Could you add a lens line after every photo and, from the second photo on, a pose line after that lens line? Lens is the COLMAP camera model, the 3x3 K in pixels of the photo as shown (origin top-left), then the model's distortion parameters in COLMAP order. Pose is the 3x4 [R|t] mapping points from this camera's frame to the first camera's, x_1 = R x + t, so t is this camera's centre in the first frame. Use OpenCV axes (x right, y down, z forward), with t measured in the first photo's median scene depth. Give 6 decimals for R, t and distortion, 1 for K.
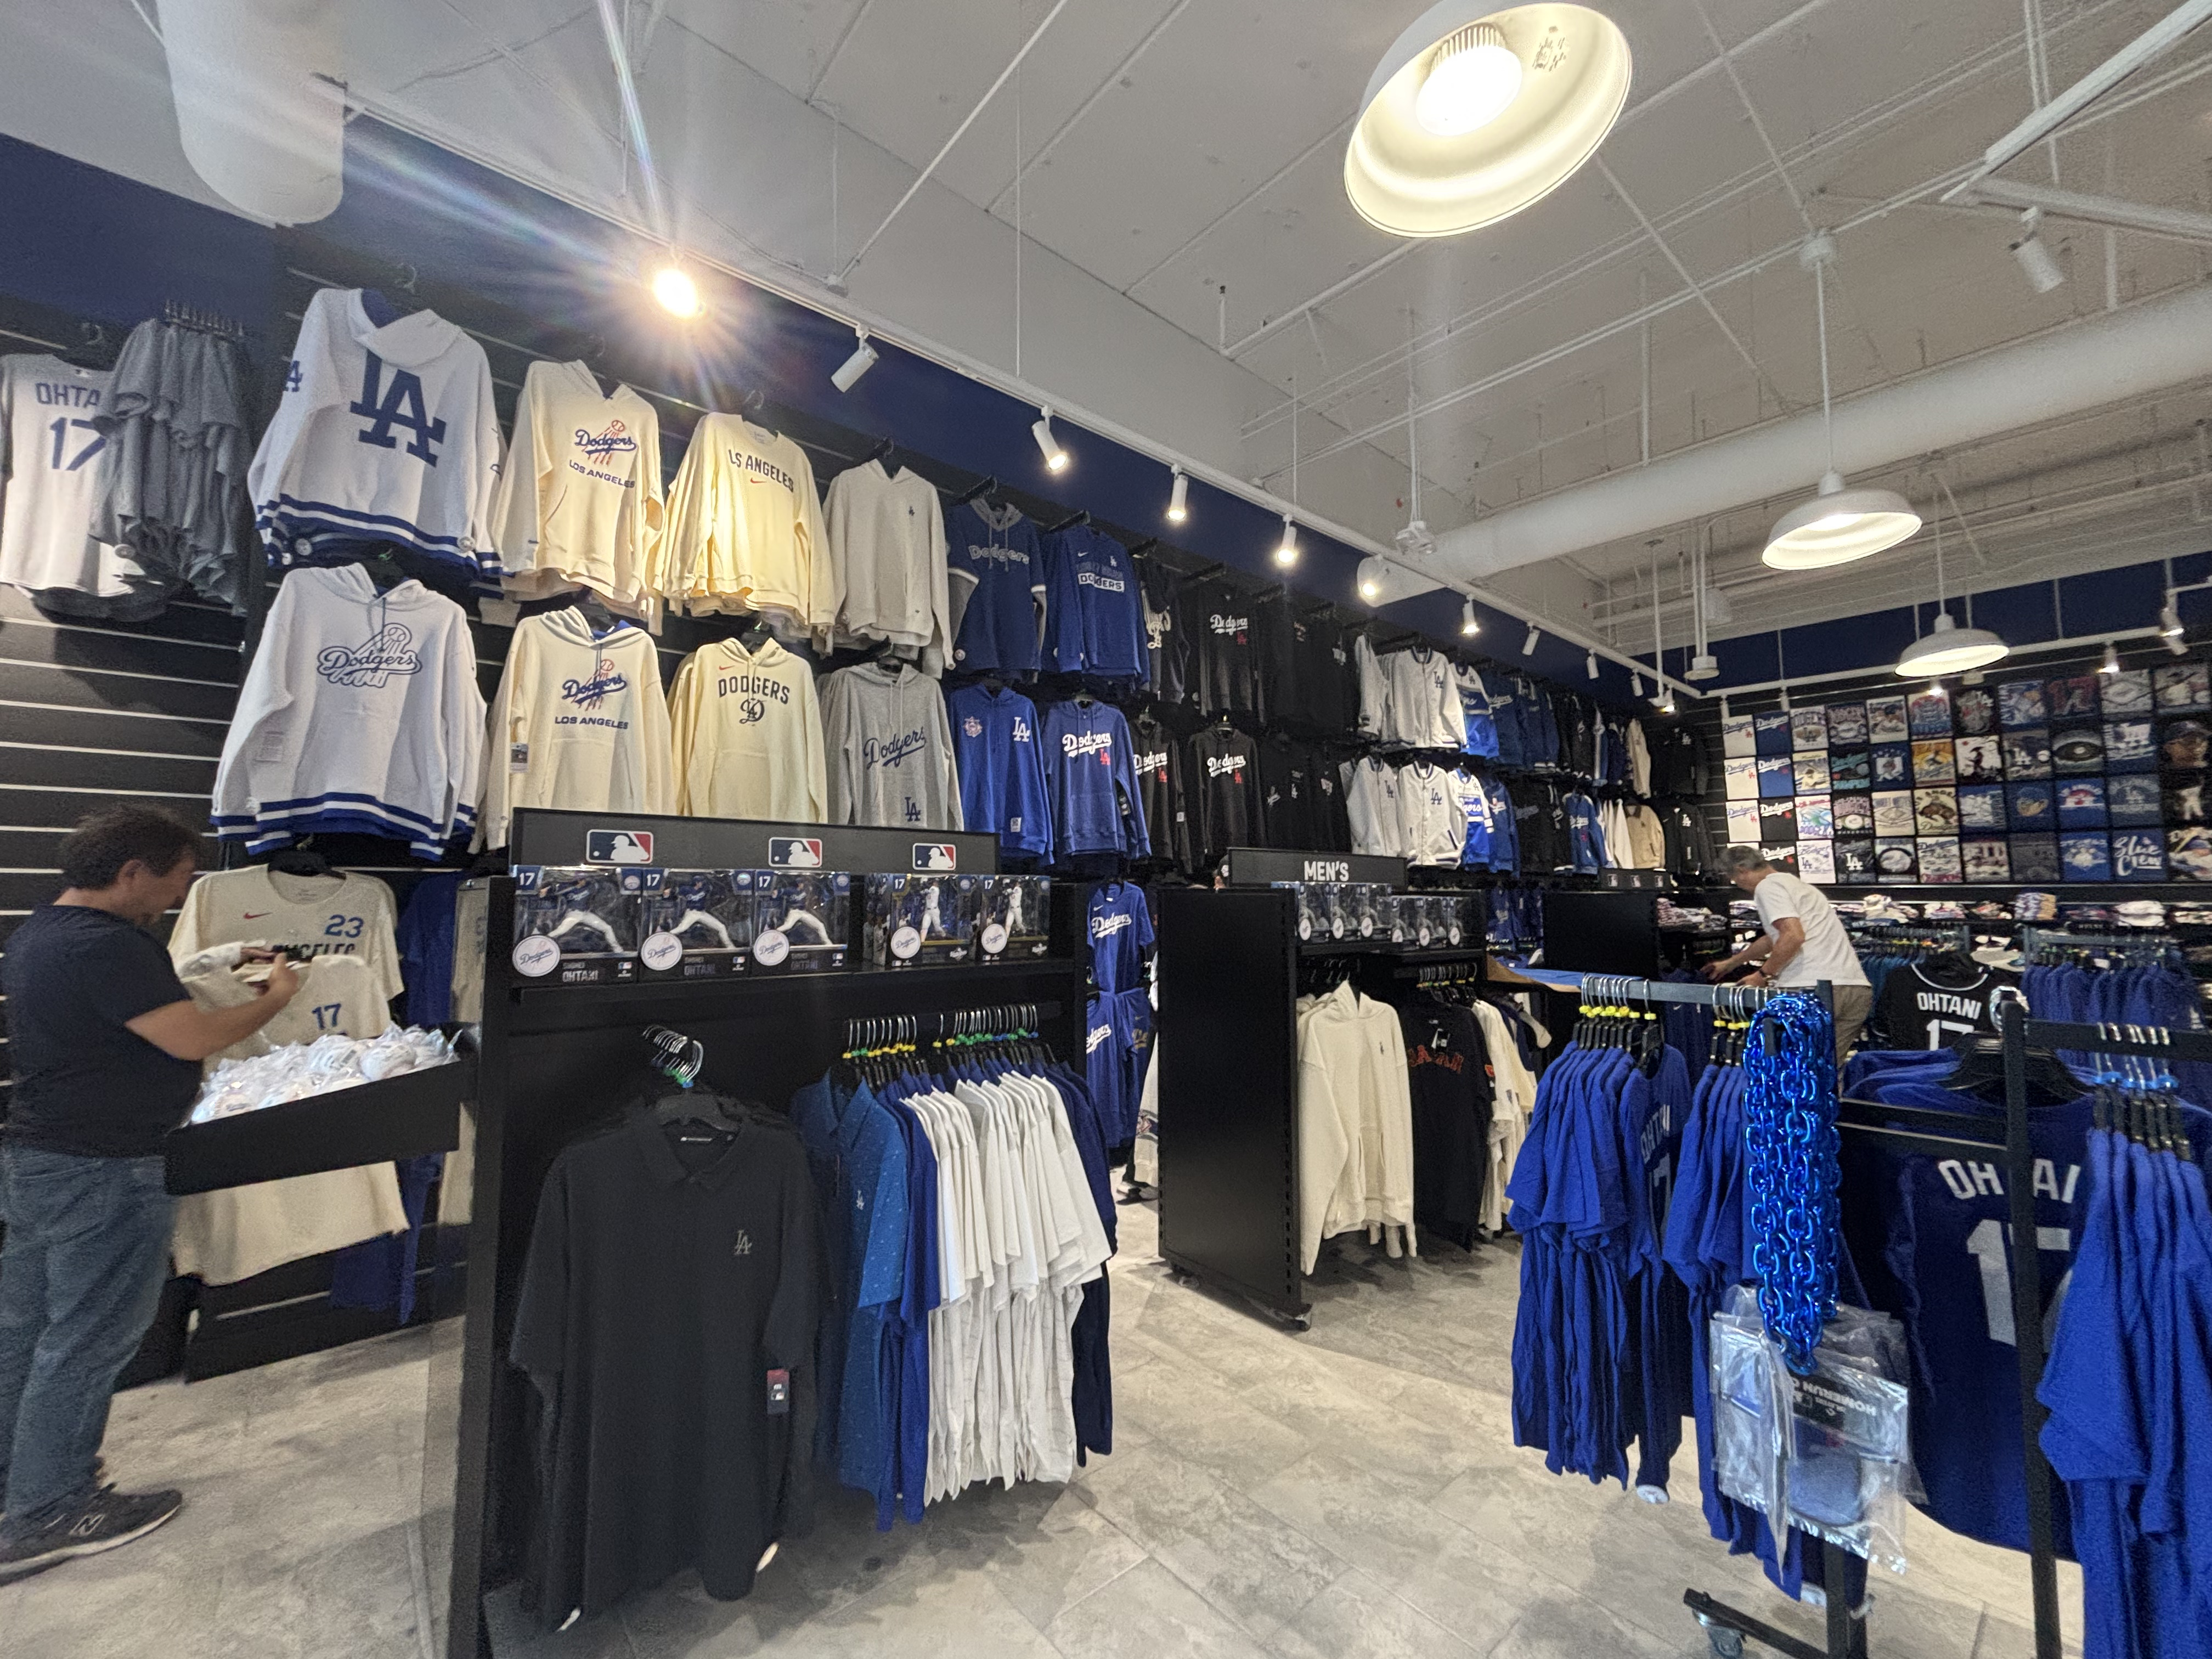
lens RADIAL K [[905.0, 0, 1119.8], [0, 905.0, 829.4], [0, 0, 1]] dist [0.004816, -0.000421]
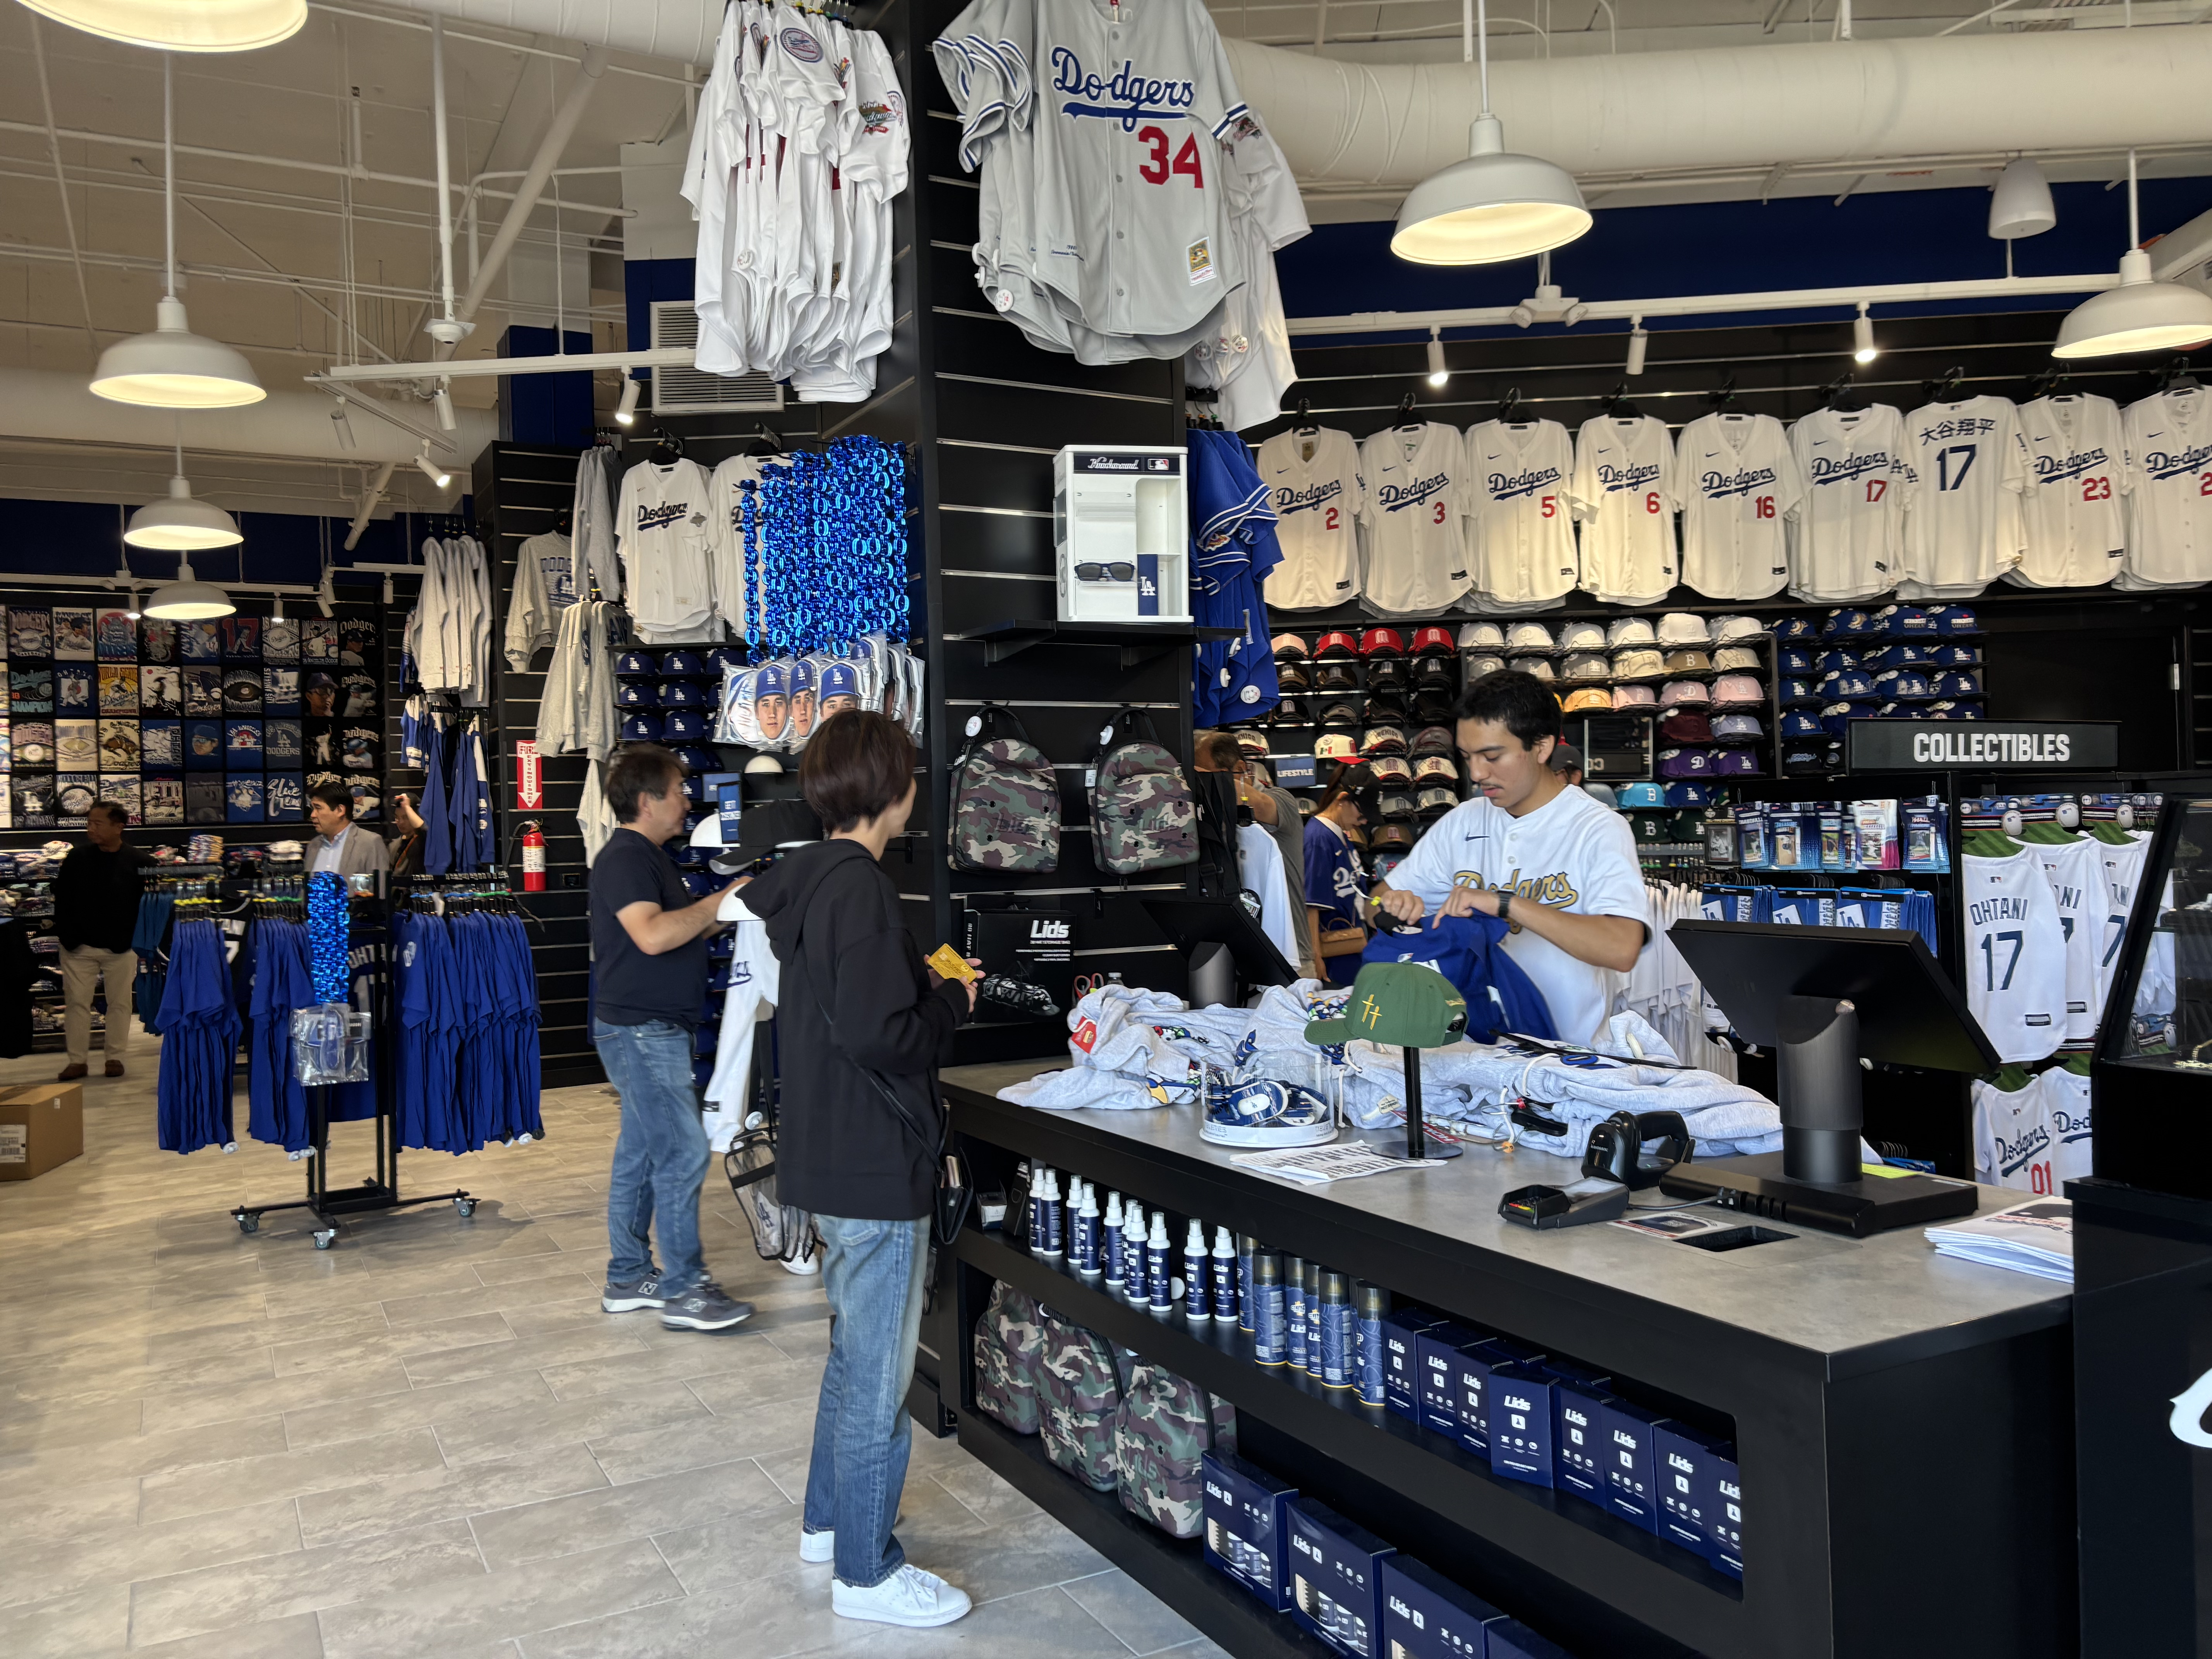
lens RADIAL K [[1684.6, 0, 1109.6], [0, 1684.6, 824.6], [0, 0, 1]] dist [-0.011476, -0.013182]
pose [[0.219167, -0.009957, 0.975637, -0.503783], [-0.043306, 0.998863, 0.019922, -0.017481], [-0.974726, -0.046617, 0.218486, -0.313432]]
